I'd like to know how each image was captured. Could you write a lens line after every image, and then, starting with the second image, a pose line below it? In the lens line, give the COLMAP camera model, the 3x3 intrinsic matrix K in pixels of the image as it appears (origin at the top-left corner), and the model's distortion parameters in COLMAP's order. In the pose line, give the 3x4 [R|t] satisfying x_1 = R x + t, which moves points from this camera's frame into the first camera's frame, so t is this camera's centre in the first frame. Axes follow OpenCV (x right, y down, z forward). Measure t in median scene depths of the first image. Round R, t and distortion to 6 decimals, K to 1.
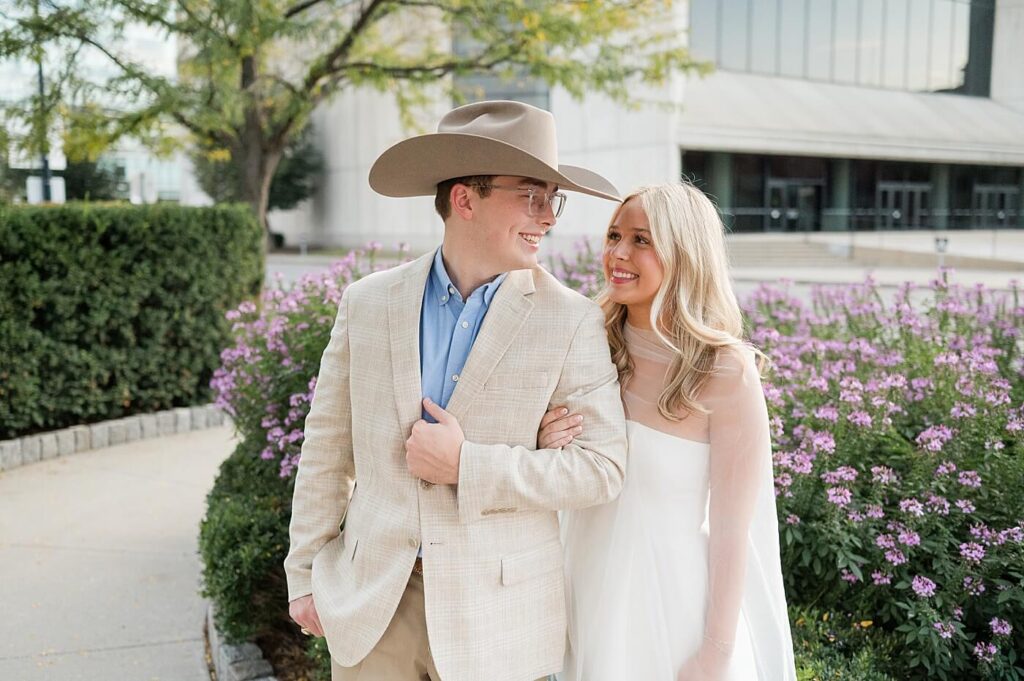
lens RADIAL K [[1507.4, 0, 499.9], [0, 1507.4, 340.6], [0, 0, 1]] dist [0.011081, 0.018565]
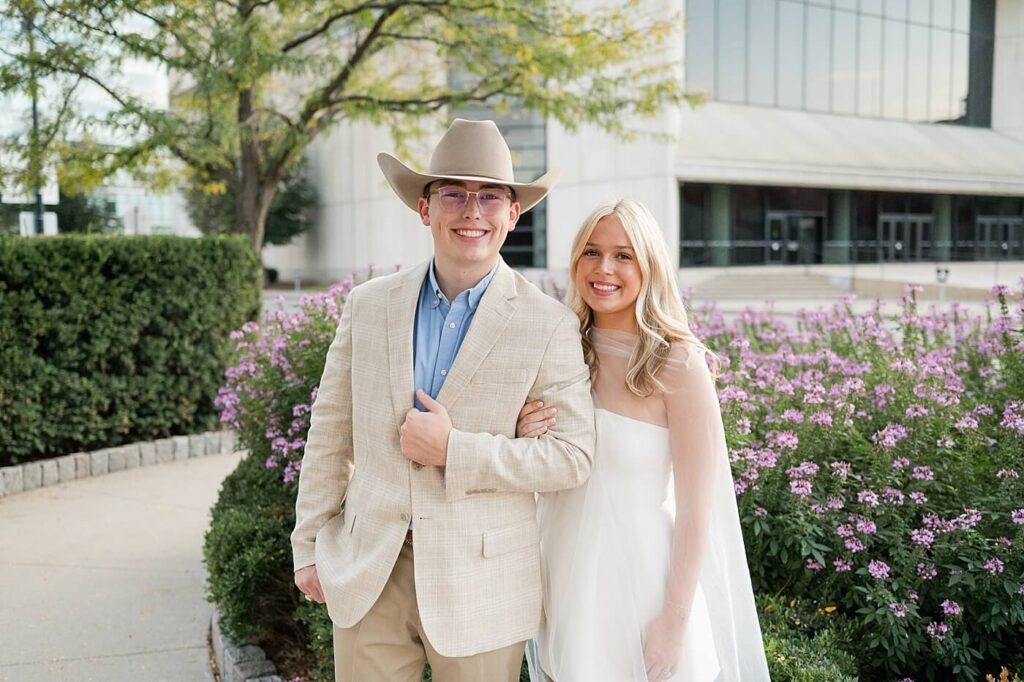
lens RADIAL K [[1796.1, 0, 512.0], [0, 1796.1, 341.0], [0, 0, 1]] dist [0.020539, 0.069982]
pose [[0.999987, -0.005067, -0.000194, 0.011997], [0.005052, 0.998836, -0.047960, 0.040376], [0.000436, 0.047959, 0.998849, -0.206768]]
